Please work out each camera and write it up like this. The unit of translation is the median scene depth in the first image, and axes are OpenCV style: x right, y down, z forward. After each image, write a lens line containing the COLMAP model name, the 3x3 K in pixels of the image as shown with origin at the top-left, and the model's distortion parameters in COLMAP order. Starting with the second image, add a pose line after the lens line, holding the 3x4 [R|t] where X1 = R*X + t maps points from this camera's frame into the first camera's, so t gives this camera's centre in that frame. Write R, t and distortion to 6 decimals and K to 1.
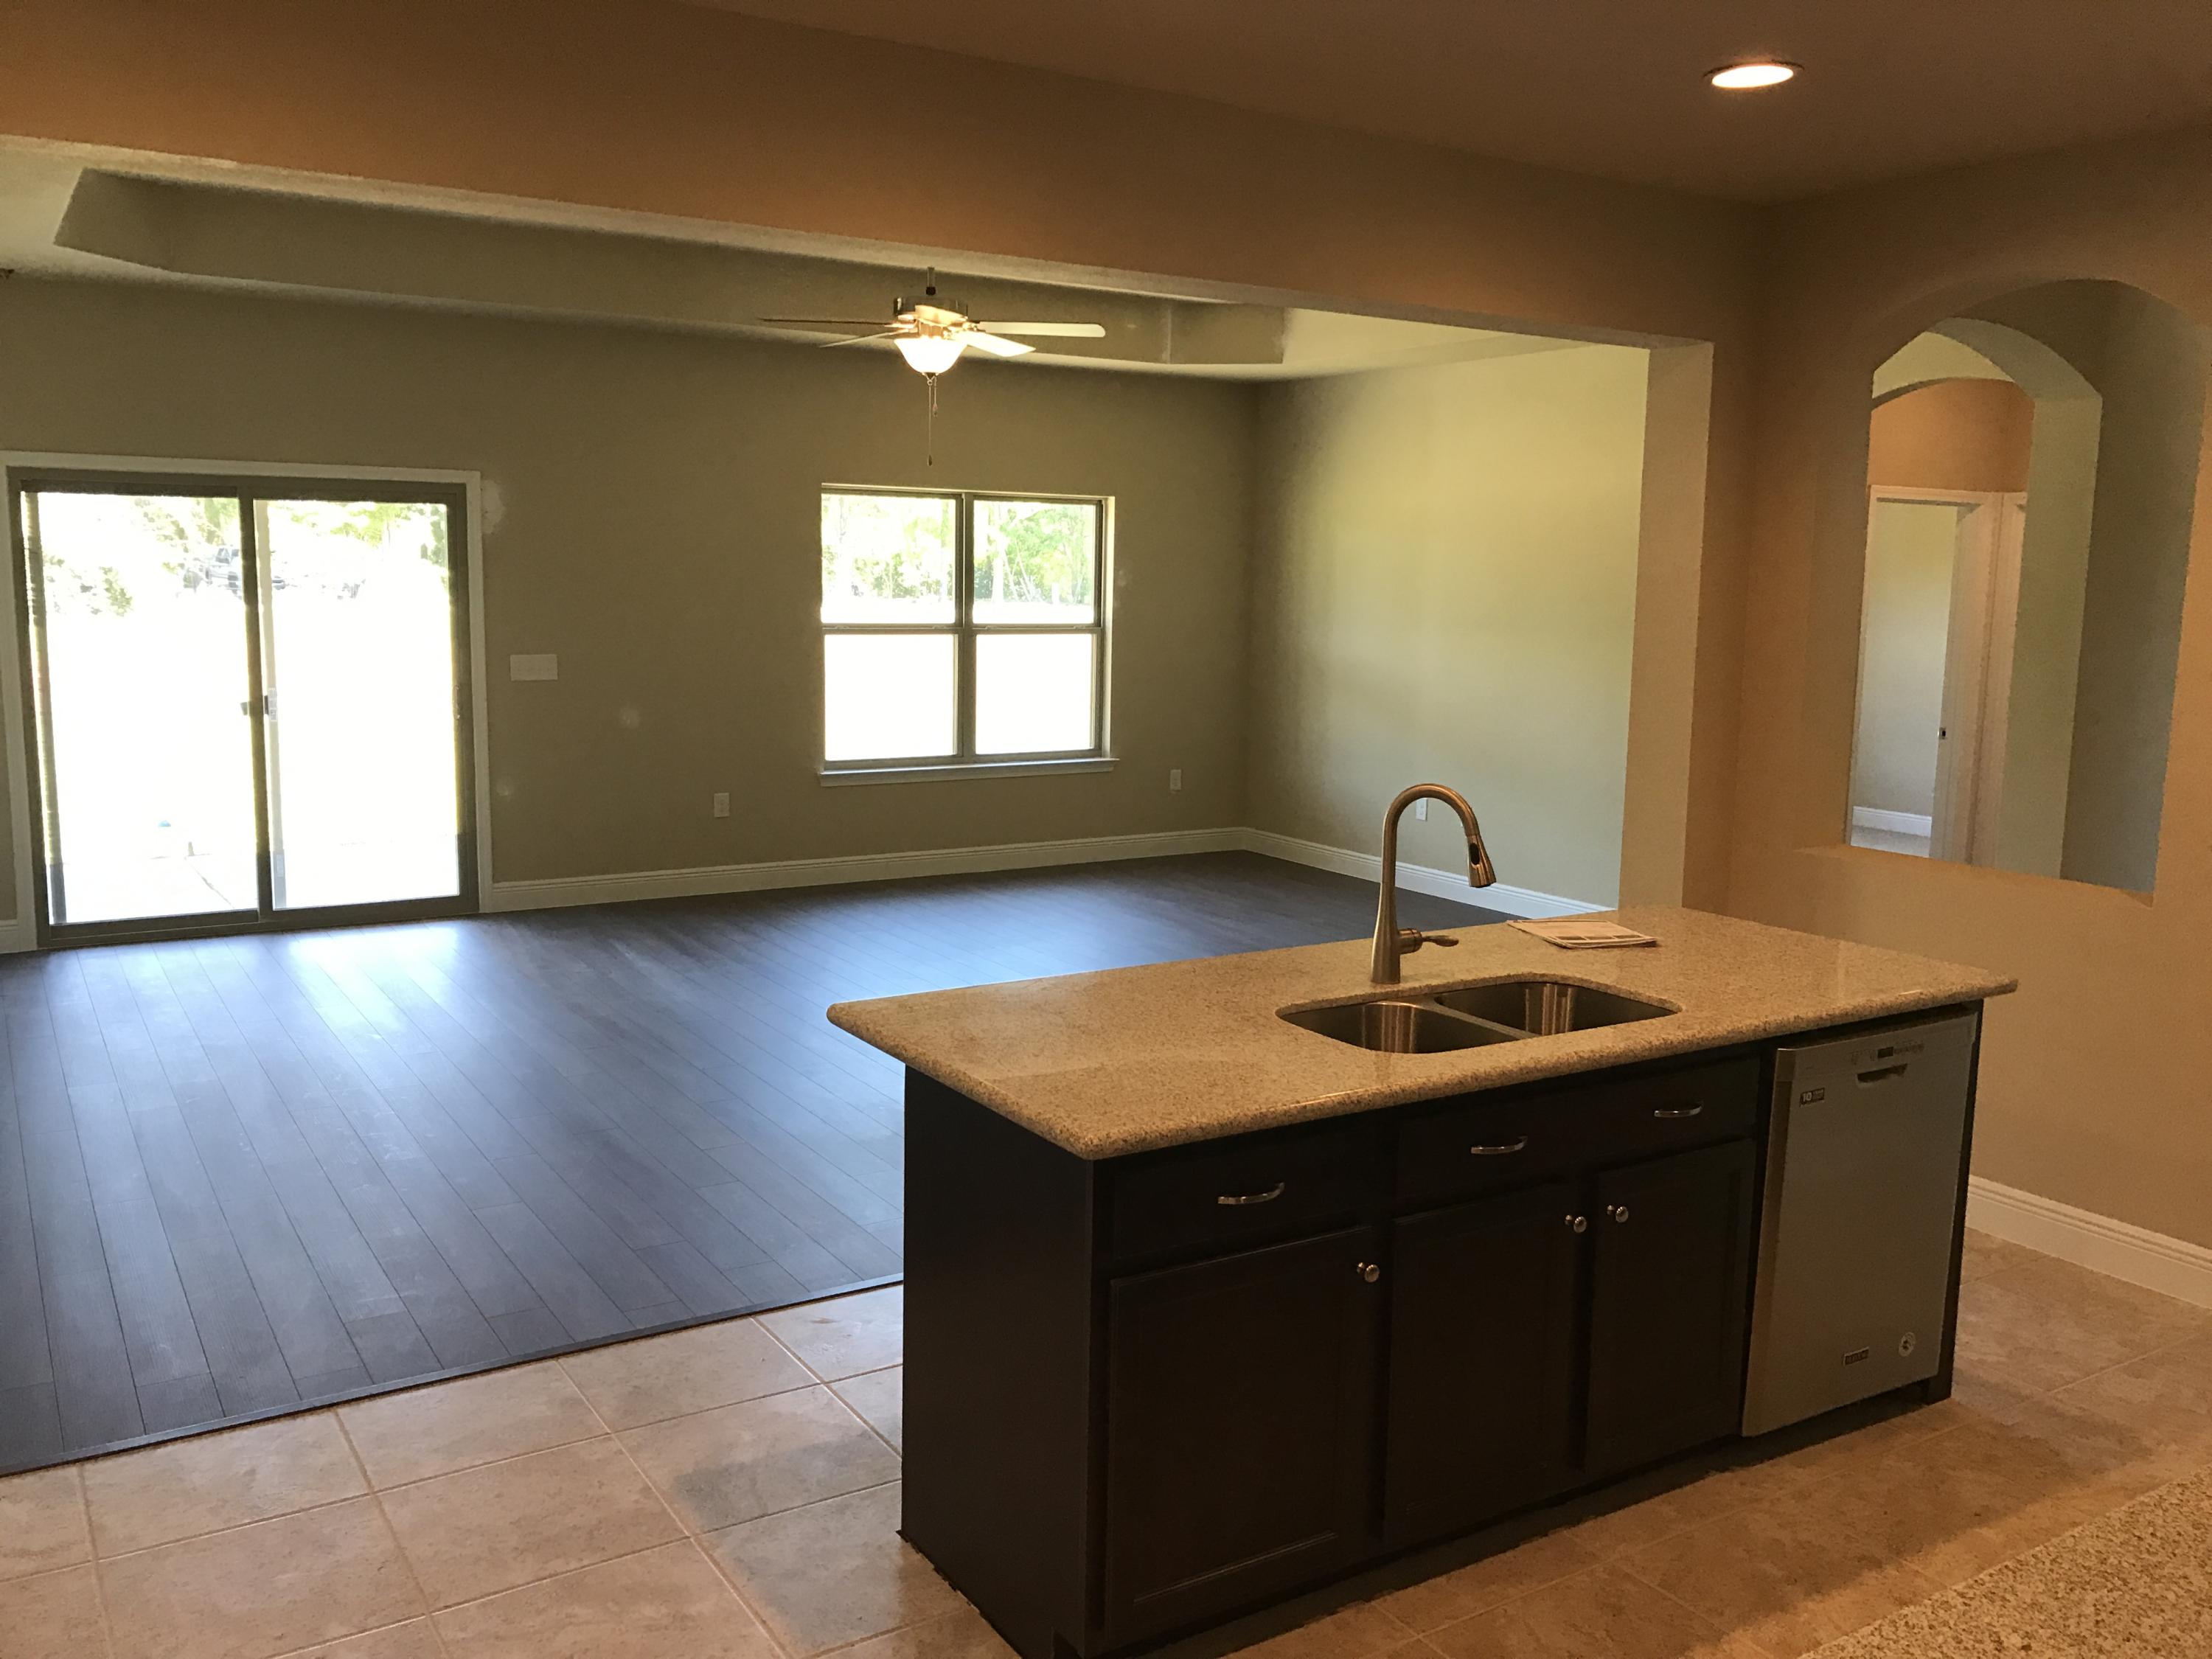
lens RADIAL K [[1824.3, 0, 1109.9], [0, 1824.3, 824.1], [0, 0, 1]] dist [0.062603, -0.056762]
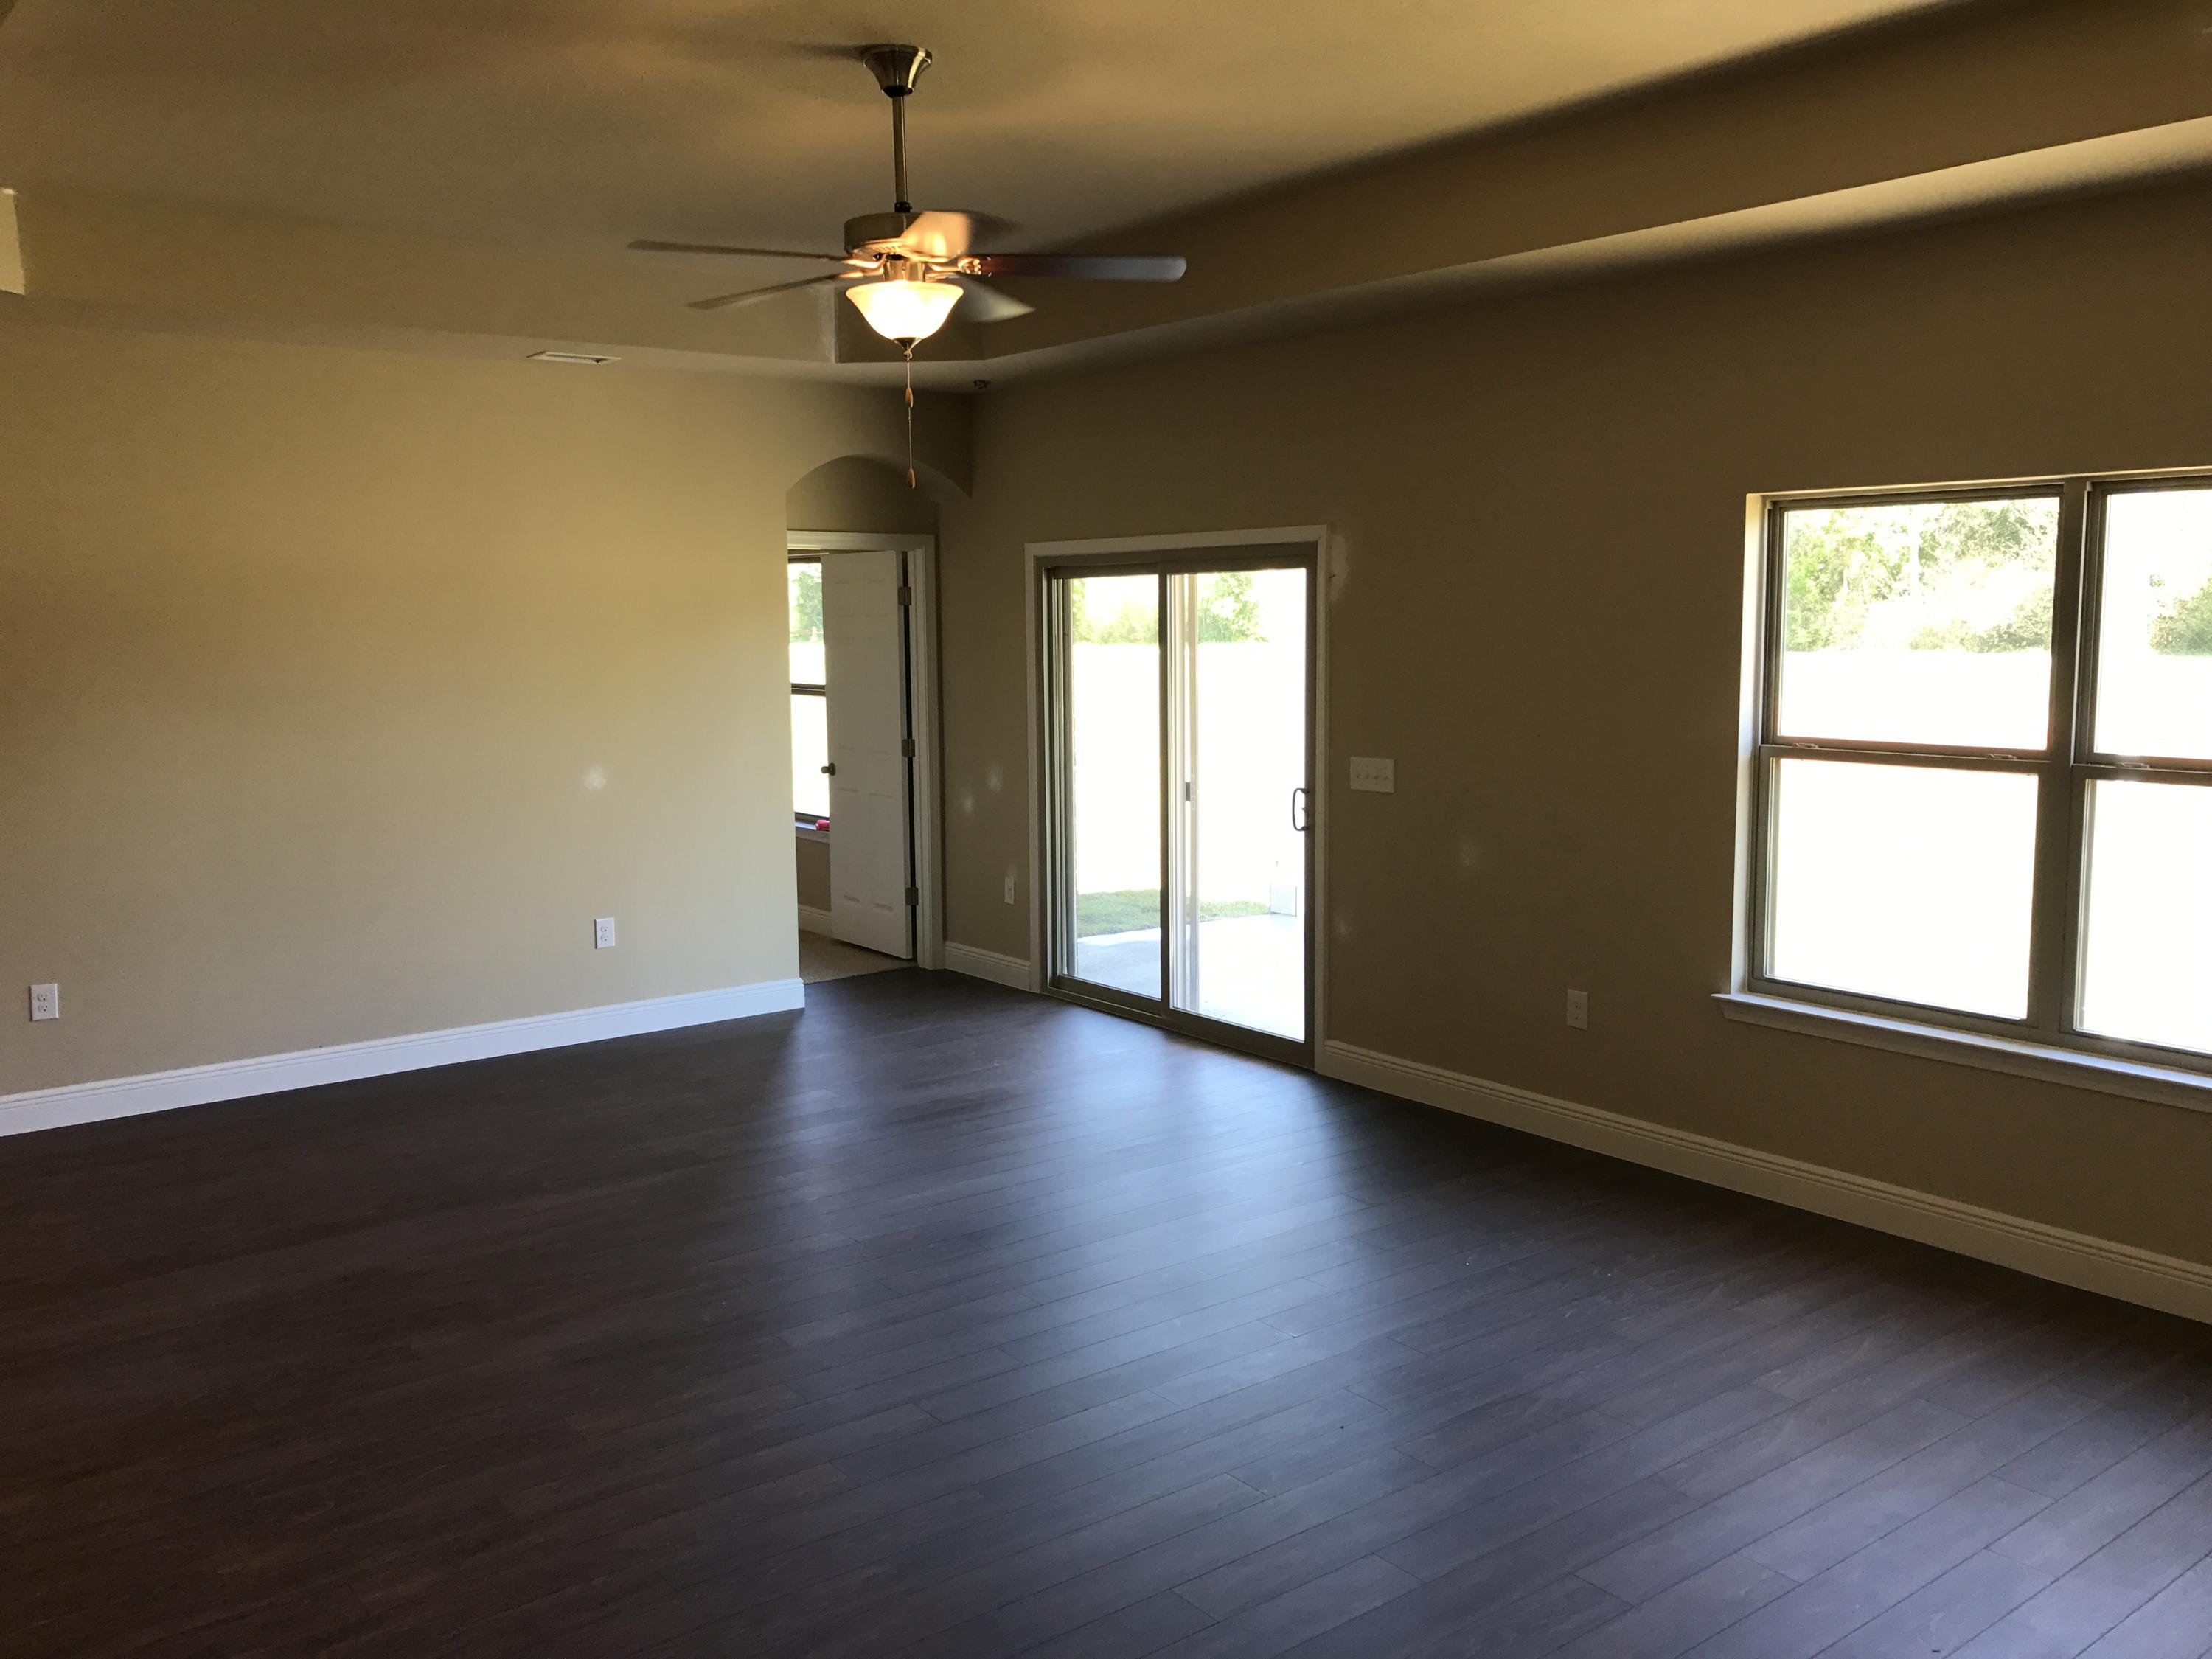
lens RADIAL K [[1824.3, 0, 1106.4], [0, 1824.3, 832.1], [0, 0, 1]] dist [0.062603, -0.056762]
pose [[0.097841, 0.103847, -0.989769, 0.430246], [-0.131085, 0.987221, 0.090622, -0.115438], [0.986531, 0.120877, 0.110203, 0.805346]]
